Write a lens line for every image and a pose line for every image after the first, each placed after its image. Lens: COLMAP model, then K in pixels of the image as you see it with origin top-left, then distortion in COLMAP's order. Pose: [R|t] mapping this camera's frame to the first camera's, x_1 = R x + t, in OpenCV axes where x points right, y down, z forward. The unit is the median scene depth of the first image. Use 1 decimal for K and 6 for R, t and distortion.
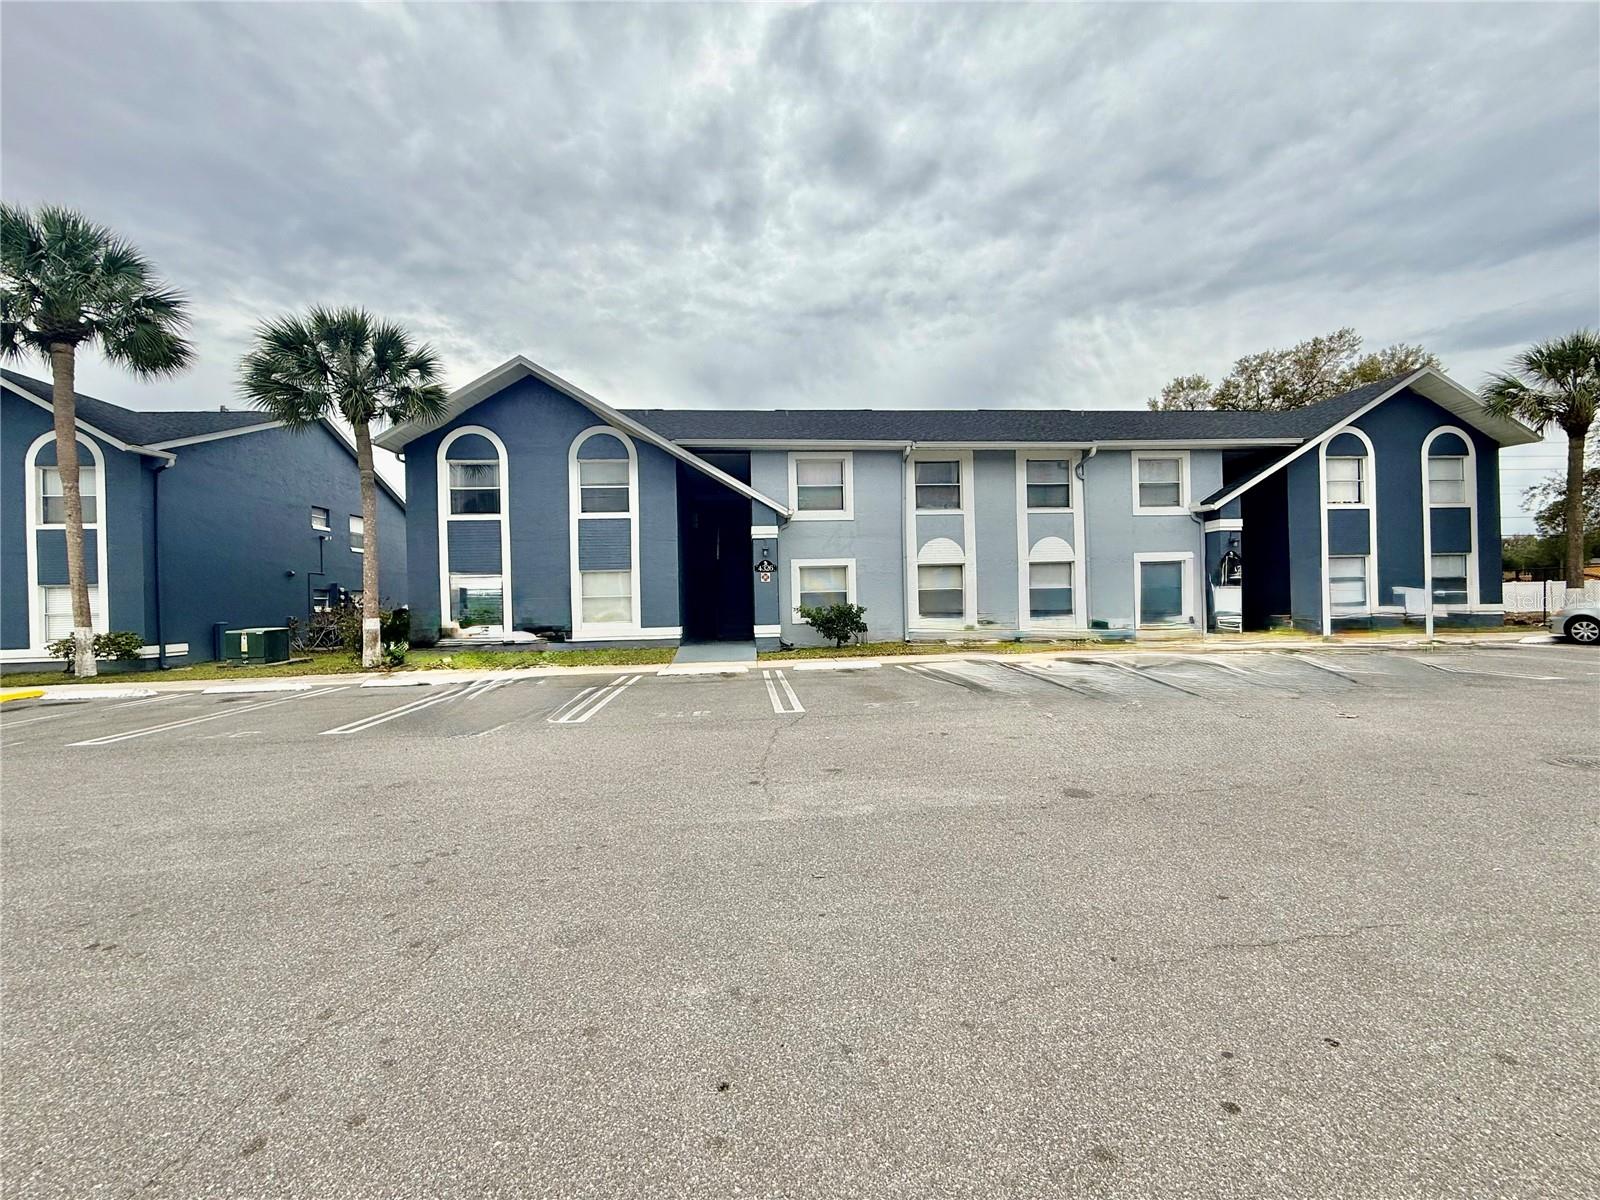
lens RADIAL K [[640.3, 0, 798.6], [0, 640.3, 598.8], [0, 0, 1]] dist [0.001869, 0.000183]
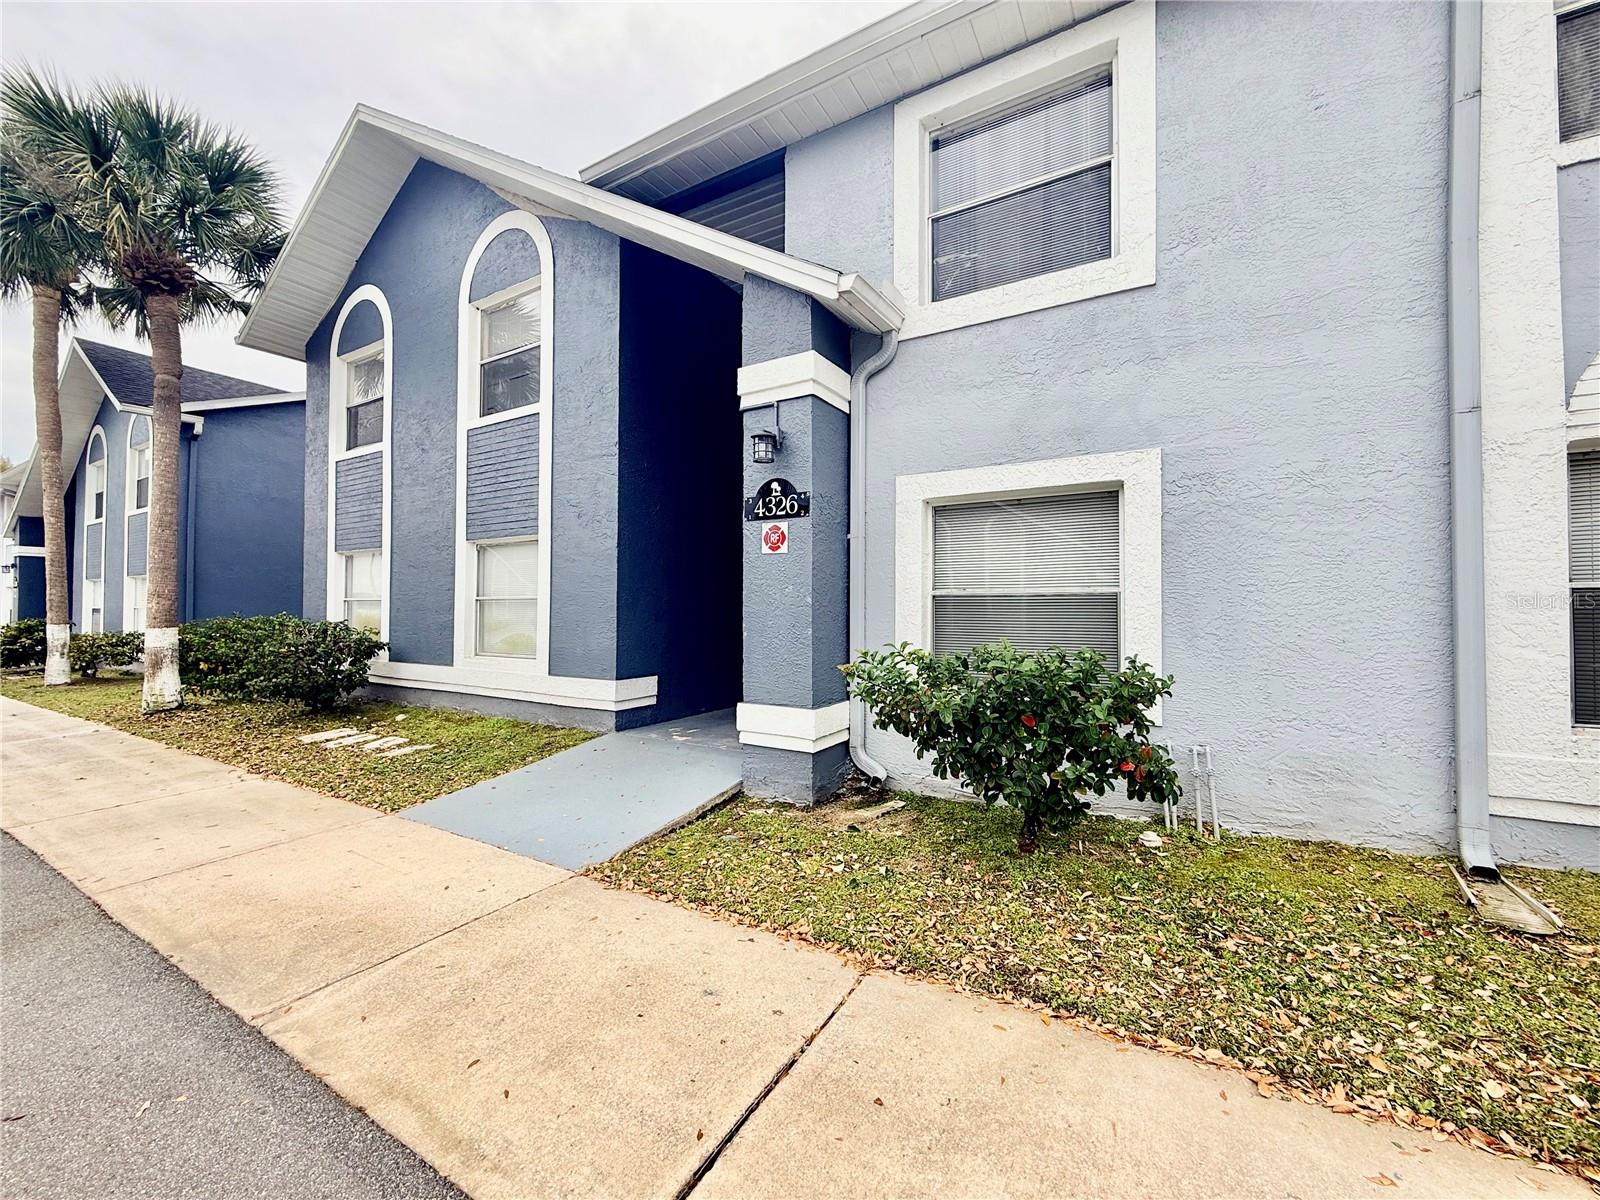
lens RADIAL K [[640.3, 0, 796.6], [0, 640.3, 601.5], [0, 0, 1]] dist [0.001869, 0.000183]
pose [[0.815439, 0.017632, -0.578574, 0.120169], [-0.020925, 0.999781, 0.000977, -0.005574], [0.578464, 0.011310, 0.815629, 0.759371]]
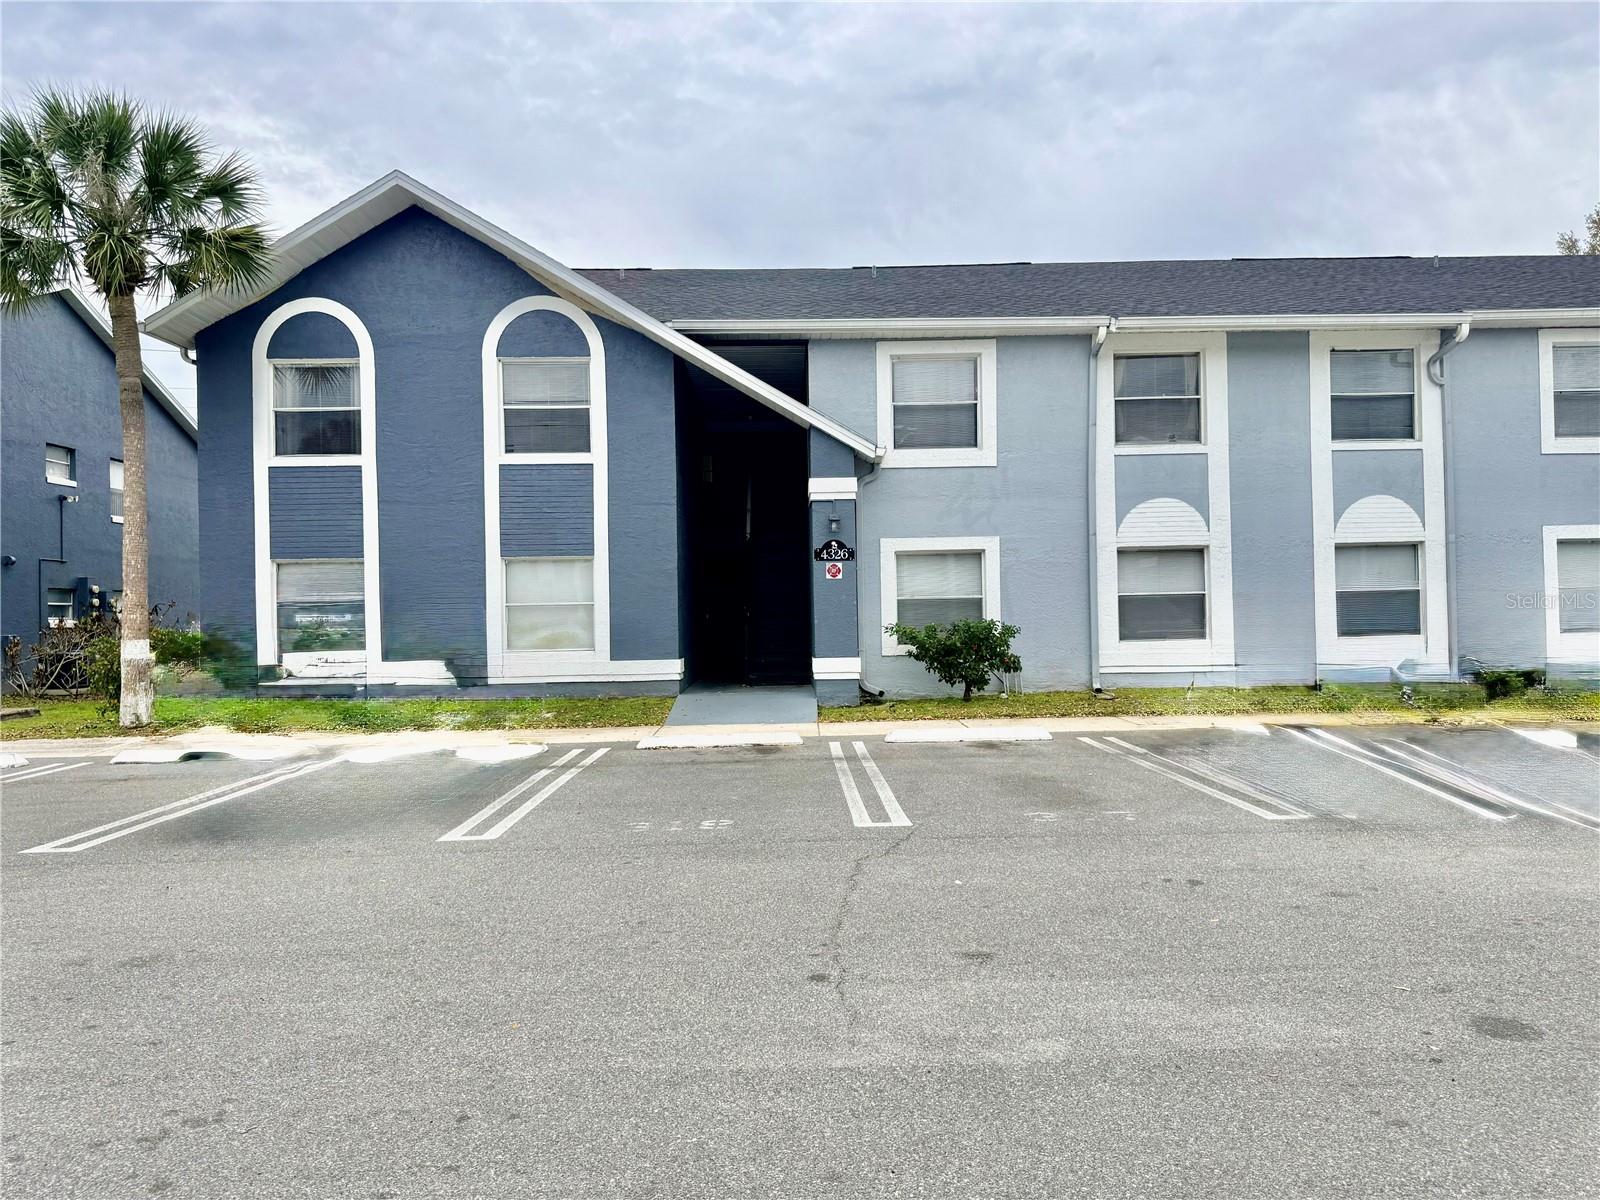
lens RADIAL K [[1109.6, 0, 809.5], [0, 1109.6, 616.7], [0, 0, 1]] dist [0.057706, -0.021104]
pose [[0.997616, 0.006808, -0.068672, -0.006653], [-0.006334, 0.999955, 0.007127, -0.000677], [0.068717, -0.006675, 0.997614, 0.047759]]
